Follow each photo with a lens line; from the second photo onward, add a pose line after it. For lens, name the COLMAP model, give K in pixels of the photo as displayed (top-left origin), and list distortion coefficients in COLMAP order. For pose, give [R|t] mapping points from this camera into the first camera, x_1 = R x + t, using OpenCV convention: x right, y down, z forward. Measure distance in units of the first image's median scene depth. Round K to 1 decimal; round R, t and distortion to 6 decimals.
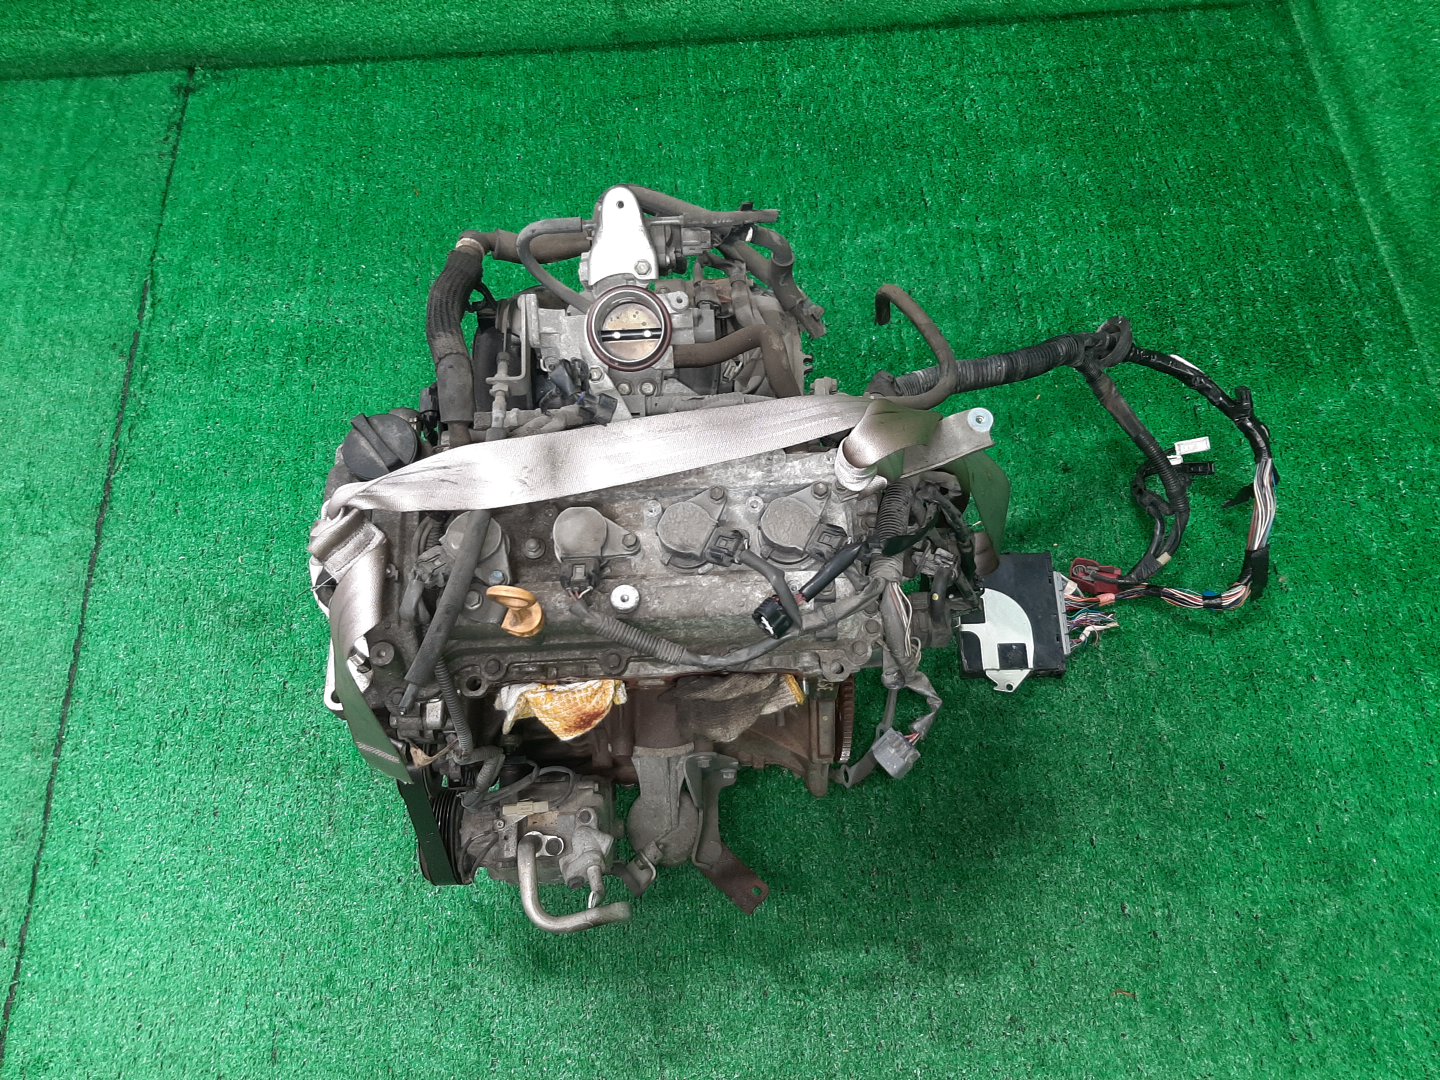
lens RADIAL K [[1145.8, 0, 720.0], [0, 1145.8, 540.0], [0, 0, 1]] dist [0.061412, -0.125978]
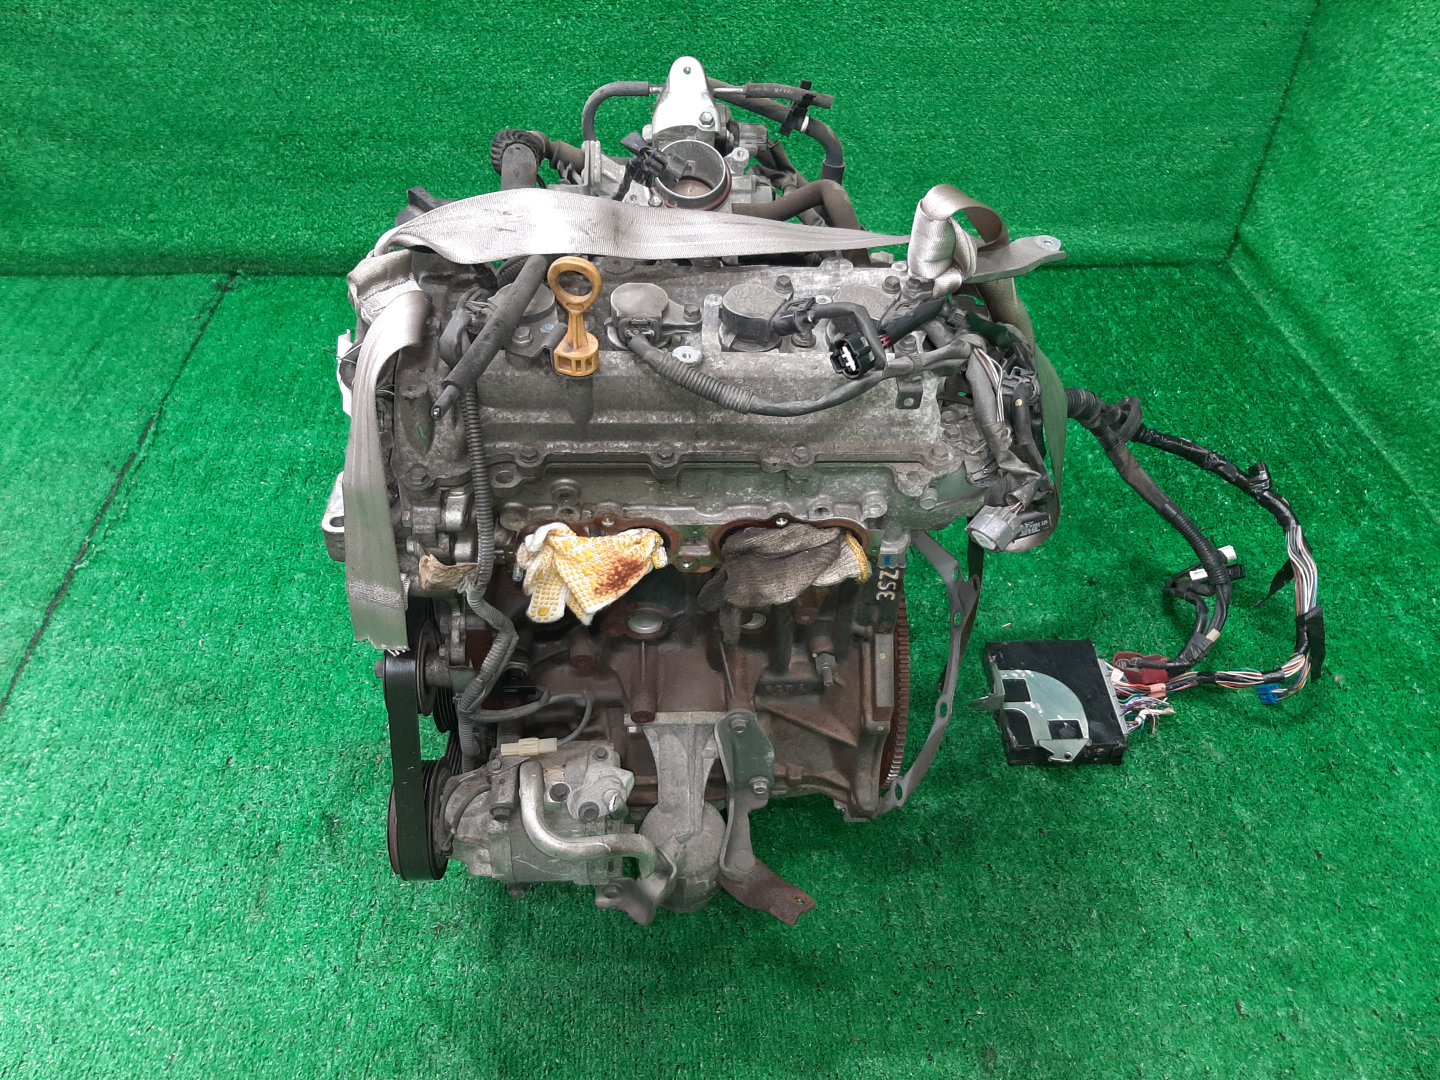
lens RADIAL K [[1145.8, 0, 720.0], [0, 1145.8, 540.0], [0, 0, 1]] dist [0.061412, -0.125978]
pose [[0.998680, 0.033019, 0.039334, -0.053637], [-0.013621, 0.908788, -0.417035, 0.343601], [-0.049517, 0.415949, 0.908039, 0.139717]]
